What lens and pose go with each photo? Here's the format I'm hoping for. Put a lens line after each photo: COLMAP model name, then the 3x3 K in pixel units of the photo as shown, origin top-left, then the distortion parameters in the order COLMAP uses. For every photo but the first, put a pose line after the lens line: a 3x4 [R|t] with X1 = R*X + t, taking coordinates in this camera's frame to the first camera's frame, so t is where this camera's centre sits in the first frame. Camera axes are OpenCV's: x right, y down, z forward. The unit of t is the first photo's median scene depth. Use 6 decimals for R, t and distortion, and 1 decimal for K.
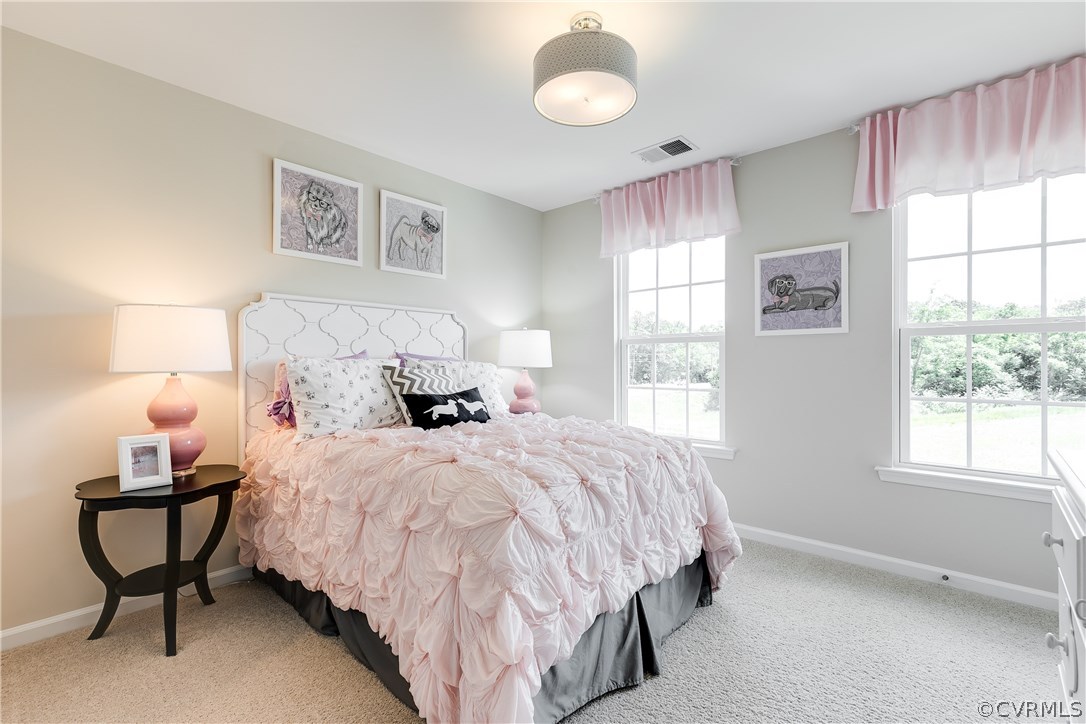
lens RADIAL K [[497.8, 0, 540.2], [0, 497.8, 363.0], [0, 0, 1]] dist [0.001124, 0.000091]
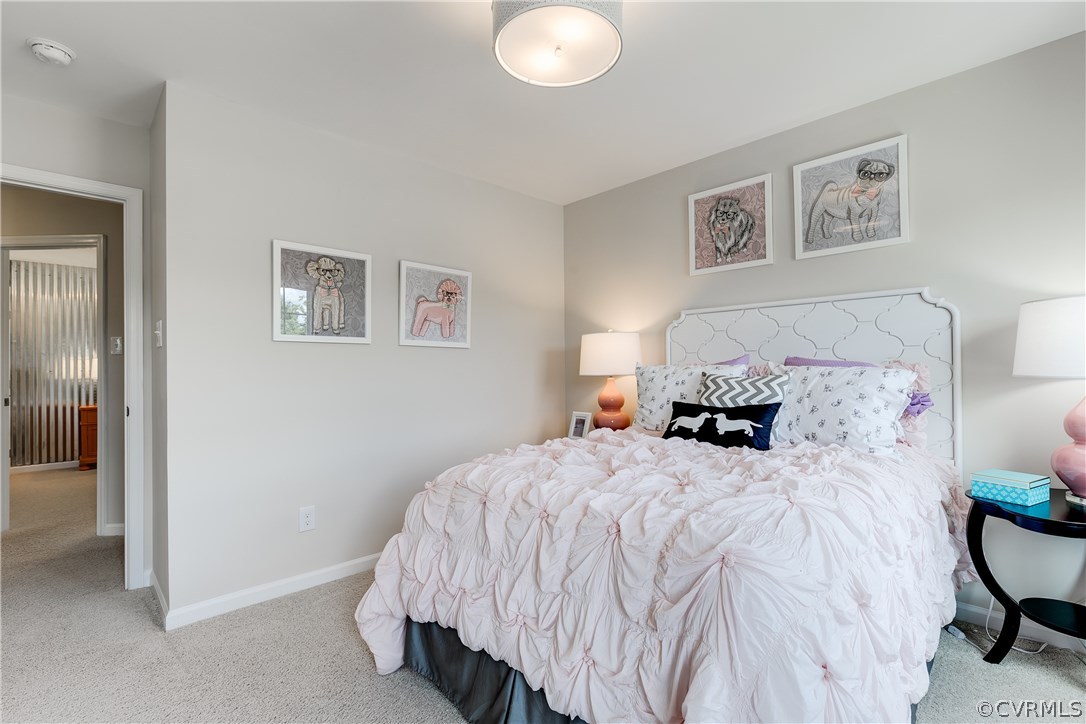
lens RADIAL K [[497.8, 0, 540.2], [0, 497.8, 363.0], [0, 0, 1]] dist [0.001124, 0.000091]
pose [[-0.087803, -0.011563, -0.996071, 0.609724], [0.003854, 0.999921, -0.011947, -0.002094], [0.996130, -0.004888, -0.087752, 0.685337]]
